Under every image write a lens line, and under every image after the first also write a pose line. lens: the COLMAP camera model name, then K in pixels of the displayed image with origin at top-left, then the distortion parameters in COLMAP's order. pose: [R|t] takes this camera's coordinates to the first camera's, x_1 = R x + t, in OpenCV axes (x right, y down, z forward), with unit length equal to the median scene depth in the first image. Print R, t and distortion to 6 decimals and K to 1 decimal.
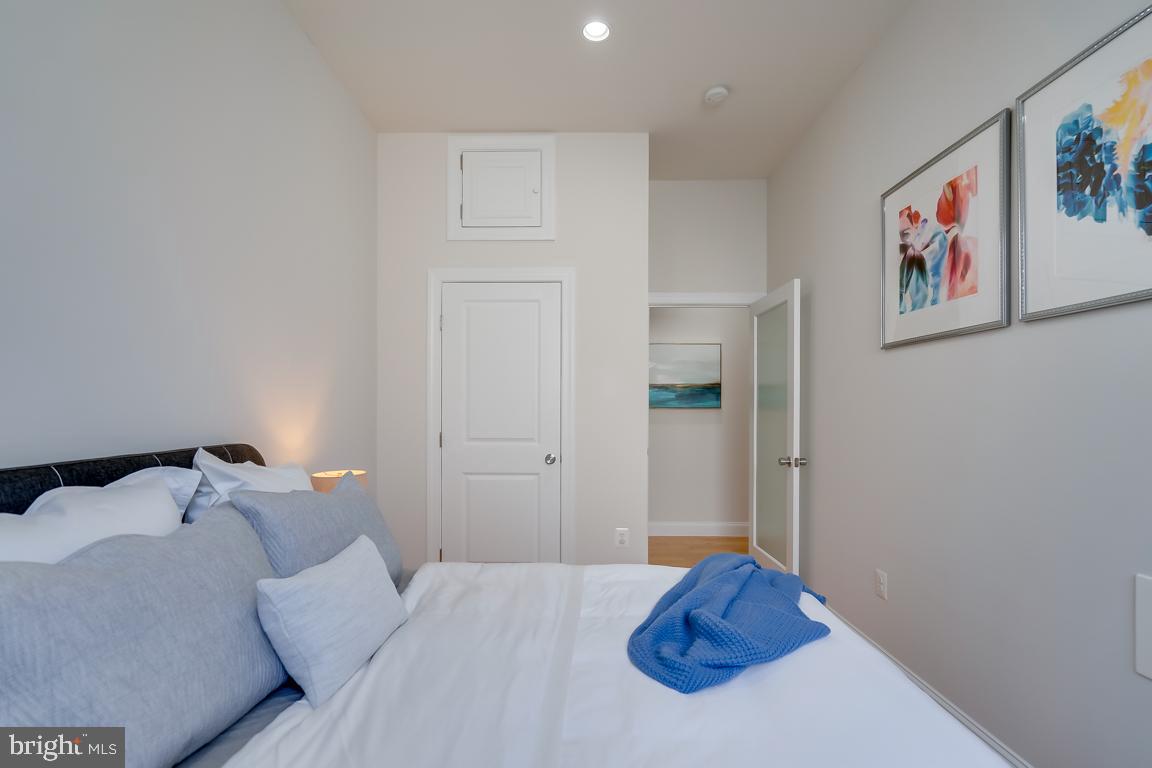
lens RADIAL K [[531.3, 0, 575.4], [0, 531.3, 384.5], [0, 0, 1]] dist [-0.003928, 0.002656]
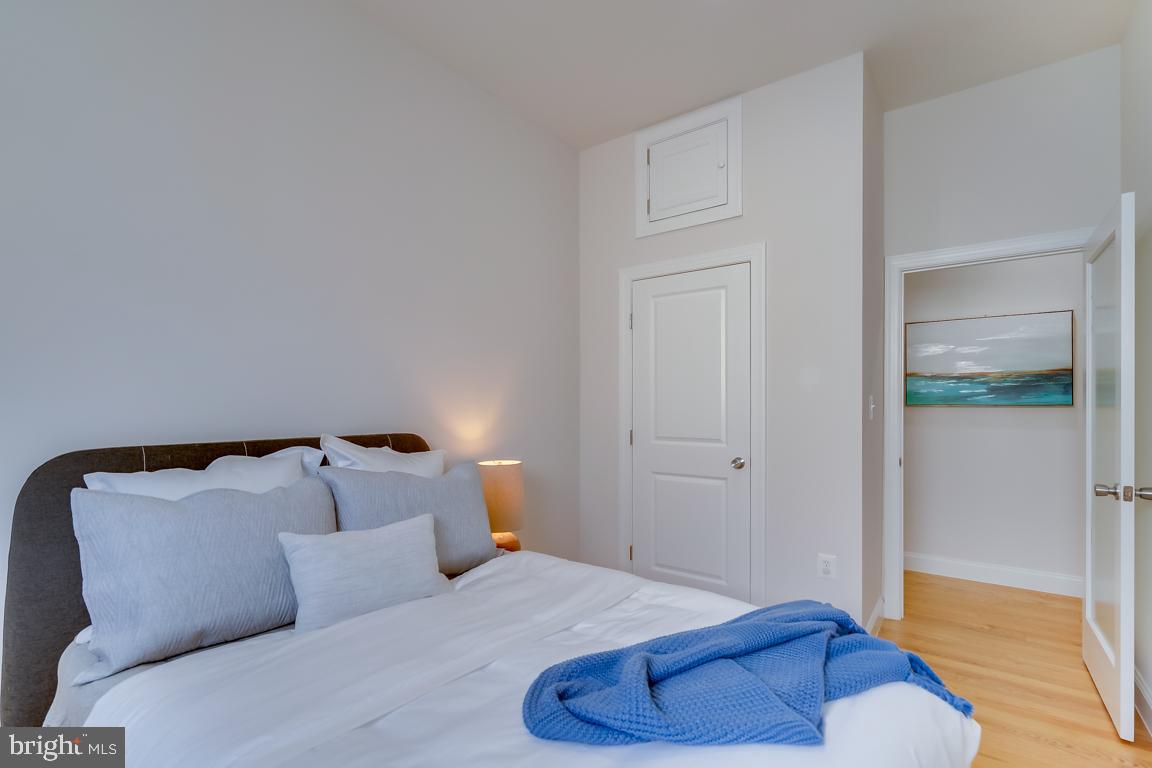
lens RADIAL K [[531.3, 0, 554.7], [0, 531.3, 383.3], [0, 0, 1]] dist [-0.003928, 0.002656]
pose [[0.797610, -0.028004, -0.602522, 0.244460], [0.027603, 0.999570, -0.009918, 0.007615], [0.602541, -0.008721, 0.798040, 0.109954]]
